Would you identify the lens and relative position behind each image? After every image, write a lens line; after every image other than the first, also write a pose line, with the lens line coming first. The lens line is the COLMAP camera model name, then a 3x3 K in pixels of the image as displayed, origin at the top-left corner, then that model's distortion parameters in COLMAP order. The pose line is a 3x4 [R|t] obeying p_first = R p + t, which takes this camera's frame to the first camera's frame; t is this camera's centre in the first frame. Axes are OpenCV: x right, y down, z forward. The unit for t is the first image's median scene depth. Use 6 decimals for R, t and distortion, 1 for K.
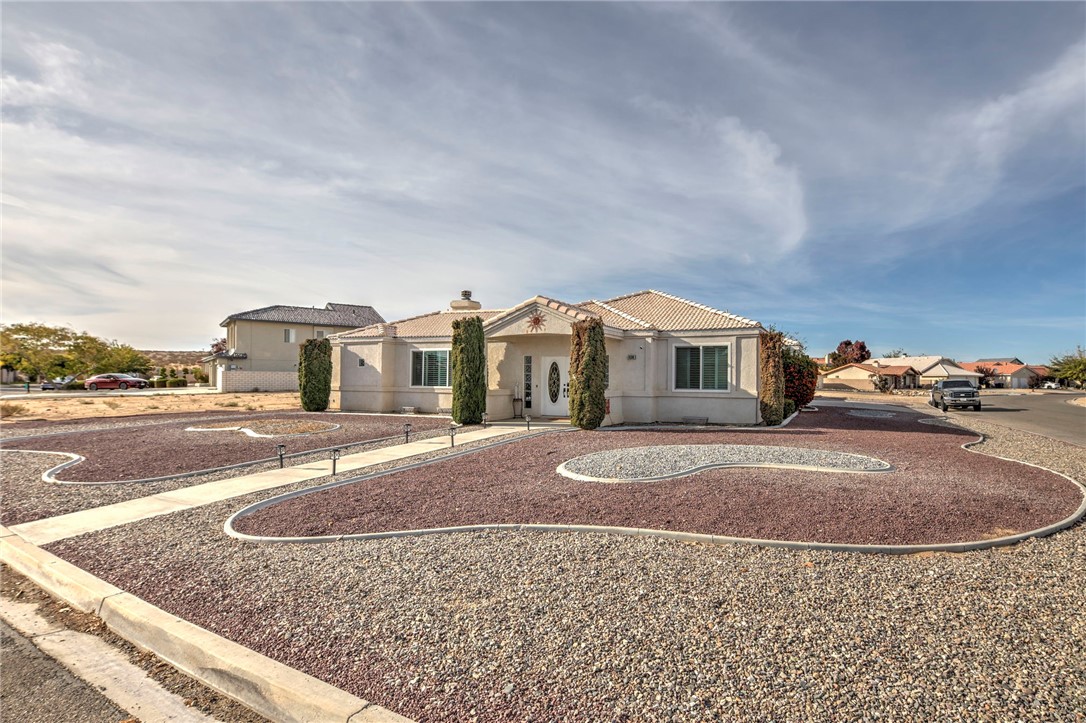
lens RADIAL K [[448.6, 0, 544.1], [0, 448.6, 367.4], [0, 0, 1]] dist [-0.000498, -0.000160]
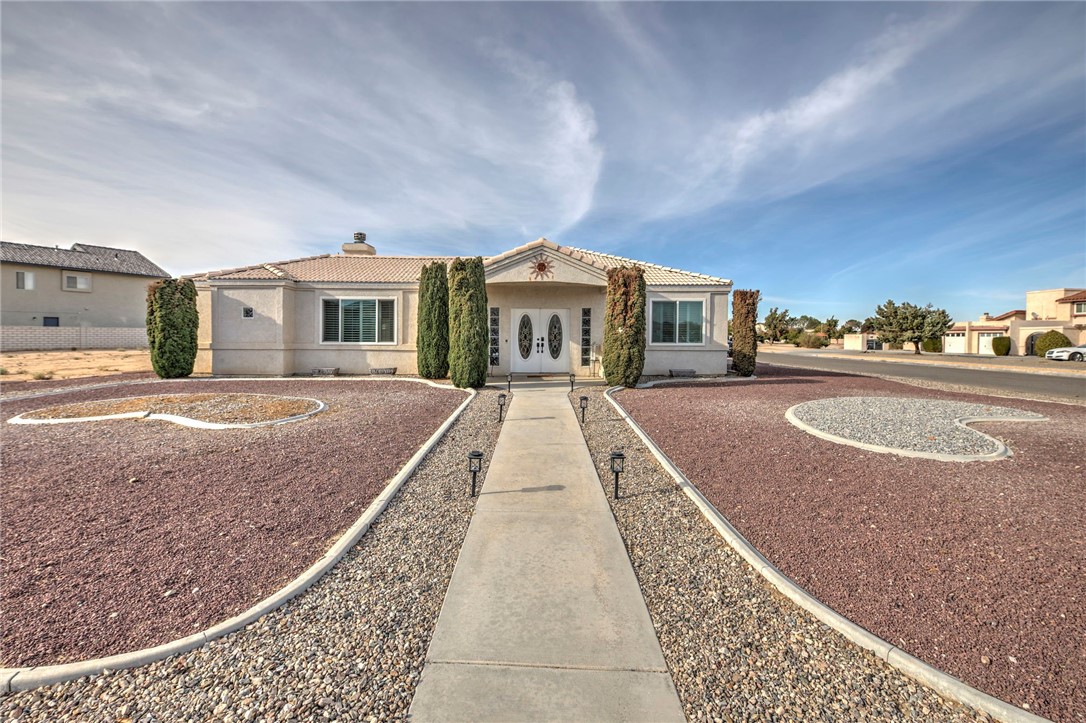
lens RADIAL K [[416.0, 0, 543.2], [0, 416.0, 333.2], [0, 0, 1]] dist [-0.022567, 0.000014]
pose [[0.924835, -0.001993, 0.380364, -0.270016], [-0.007495, 0.999697, 0.023463, 0.006144], [-0.380295, -0.024550, 0.924539, 0.200862]]
